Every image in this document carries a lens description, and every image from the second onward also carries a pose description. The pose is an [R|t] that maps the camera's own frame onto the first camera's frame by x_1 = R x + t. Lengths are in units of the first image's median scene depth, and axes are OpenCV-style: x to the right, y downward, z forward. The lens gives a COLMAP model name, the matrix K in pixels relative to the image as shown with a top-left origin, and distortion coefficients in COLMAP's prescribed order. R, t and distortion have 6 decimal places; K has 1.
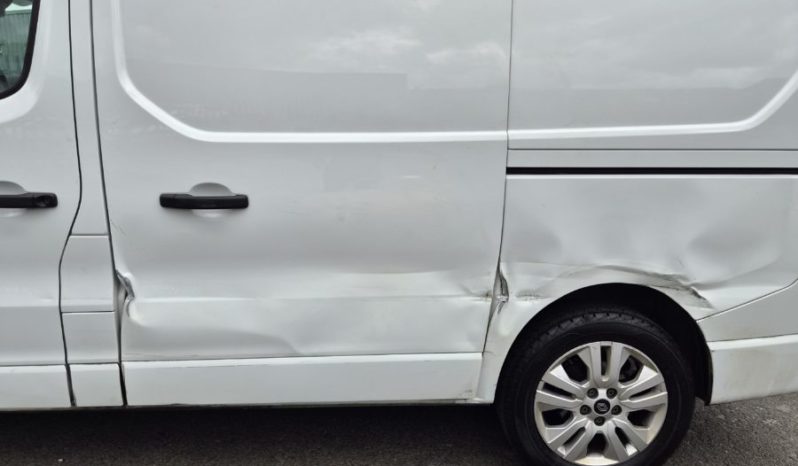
lens RADIAL K [[530.2, 0, 395.5], [0, 530.2, 239.0], [0, 0, 1]] dist [0.069389, -0.055514]
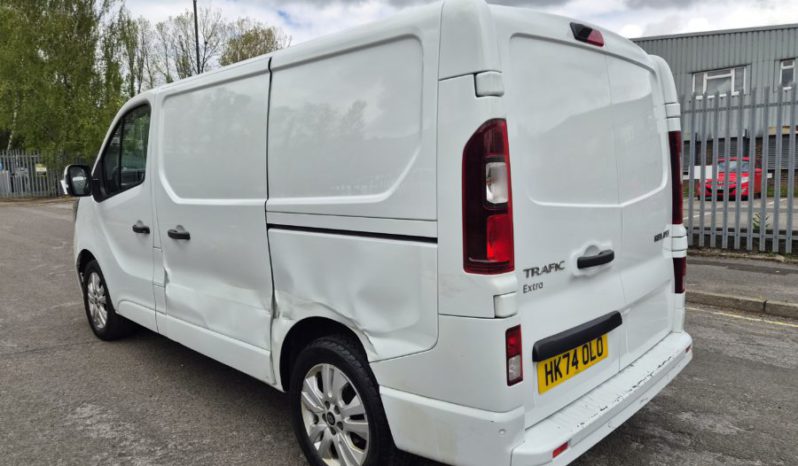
lens RADIAL K [[538.2, 0, 402.1], [0, 538.2, 231.9], [0, 0, 1]] dist [0.072669, -0.053232]
pose [[0.682158, 0.055735, -0.729078, 1.447498], [-0.099172, 0.994930, -0.016731, -0.115967], [0.724449, 0.083717, 0.684226, 0.237752]]
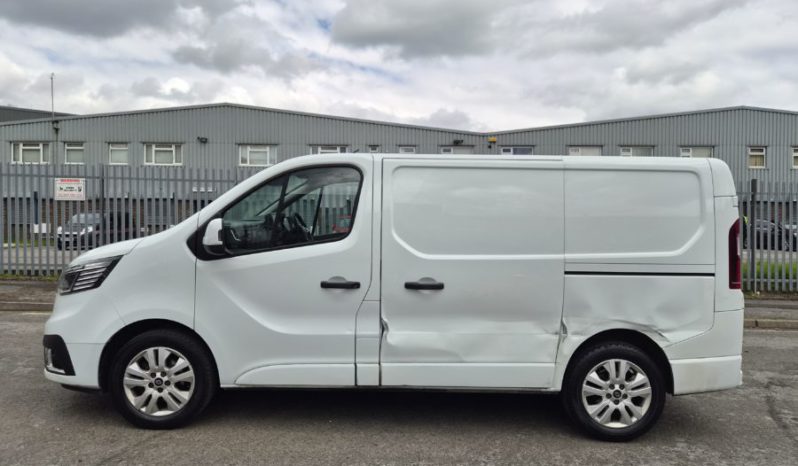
lens RADIAL K [[538.2, 0, 402.1], [0, 538.2, 231.9], [0, 0, 1]] dist [0.072669, -0.053232]
pose [[0.999680, 0.007054, -0.024285, -0.364908], [-0.010592, 0.988812, -0.148792, 0.036151], [0.022964, 0.149001, 0.988570, -1.104298]]
